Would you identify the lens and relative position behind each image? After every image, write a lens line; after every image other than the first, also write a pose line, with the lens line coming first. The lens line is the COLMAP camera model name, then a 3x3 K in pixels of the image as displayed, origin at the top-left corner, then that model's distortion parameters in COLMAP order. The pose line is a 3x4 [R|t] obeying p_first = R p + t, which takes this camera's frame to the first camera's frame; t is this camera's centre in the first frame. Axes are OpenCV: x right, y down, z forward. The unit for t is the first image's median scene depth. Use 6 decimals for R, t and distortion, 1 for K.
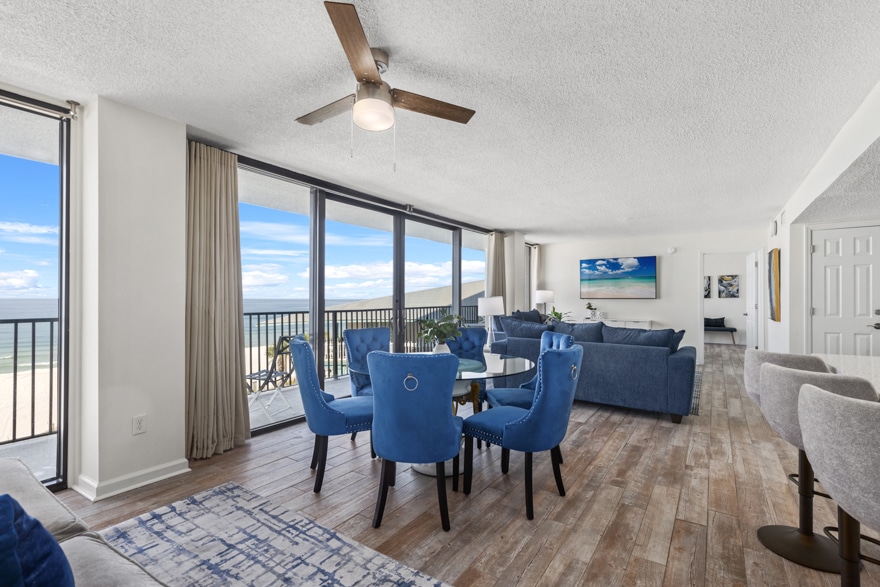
lens RADIAL K [[401.8, 0, 443.9], [0, 401.8, 298.3], [0, 0, 1]] dist [-0.011931, 0.001889]
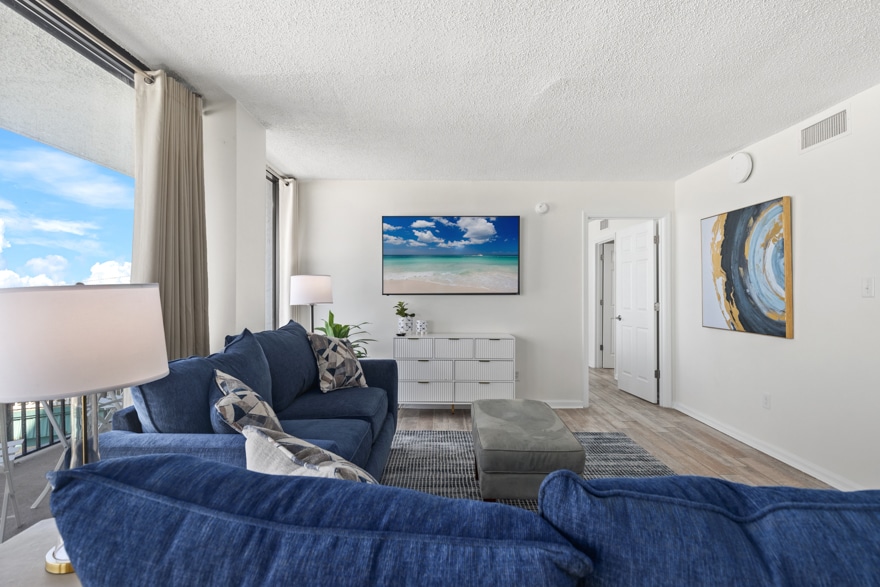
lens RADIAL K [[430.4, 0, 441.9], [0, 430.4, 294.0], [0, 0, 1]] dist [-0.001494, -0.001155]
pose [[0.824815, -0.000885, 0.565401, 0.105182], [0.000190, 0.999999, 0.001289, -0.000496], [-0.565402, -0.000956, 0.824815, 0.550577]]
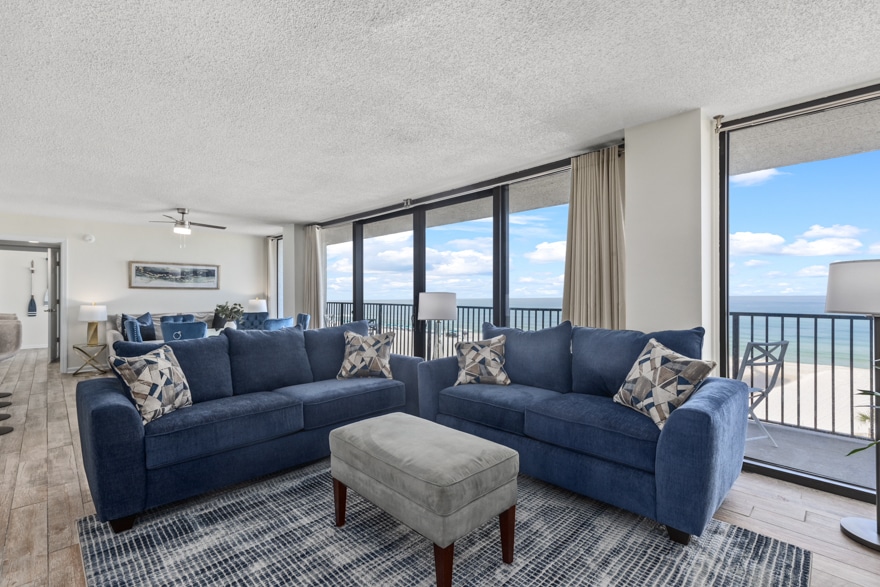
lens RADIAL K [[401.8, 0, 446.7], [0, 401.8, 295.9], [0, 0, 1]] dist [-0.011931, 0.001889]
pose [[-0.189378, 0.002921, -0.981900, 0.557396], [0.000292, 0.999996, 0.002919, -0.000516], [0.981904, 0.000266, -0.189378, 0.833320]]
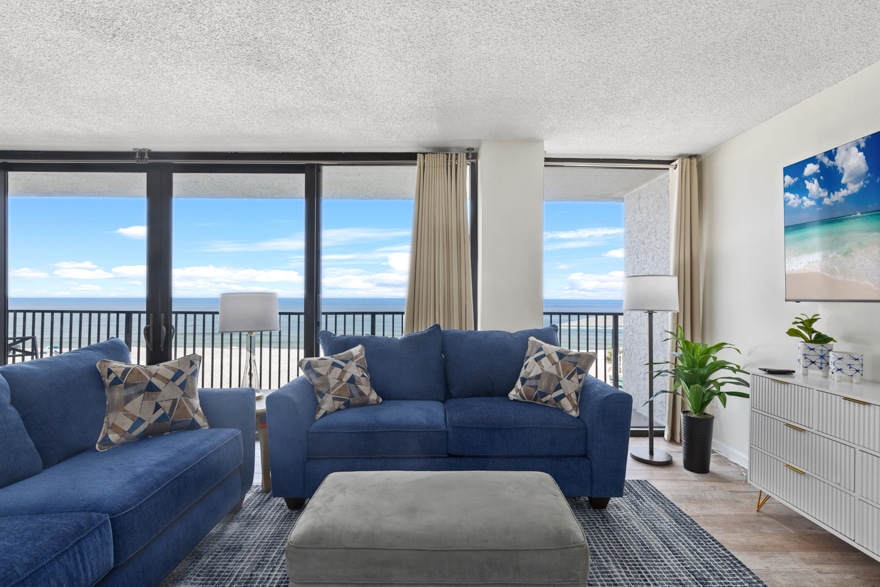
lens RADIAL K [[401.8, 0, 441.7], [0, 401.8, 299.5], [0, 0, 1]] dist [-0.011931, 0.001889]
pose [[0.574165, 0.006952, -0.818710, 0.460936], [-0.004917, 0.999975, 0.005043, 0.000027], [0.818725, 0.001130, 0.574185, 0.669781]]
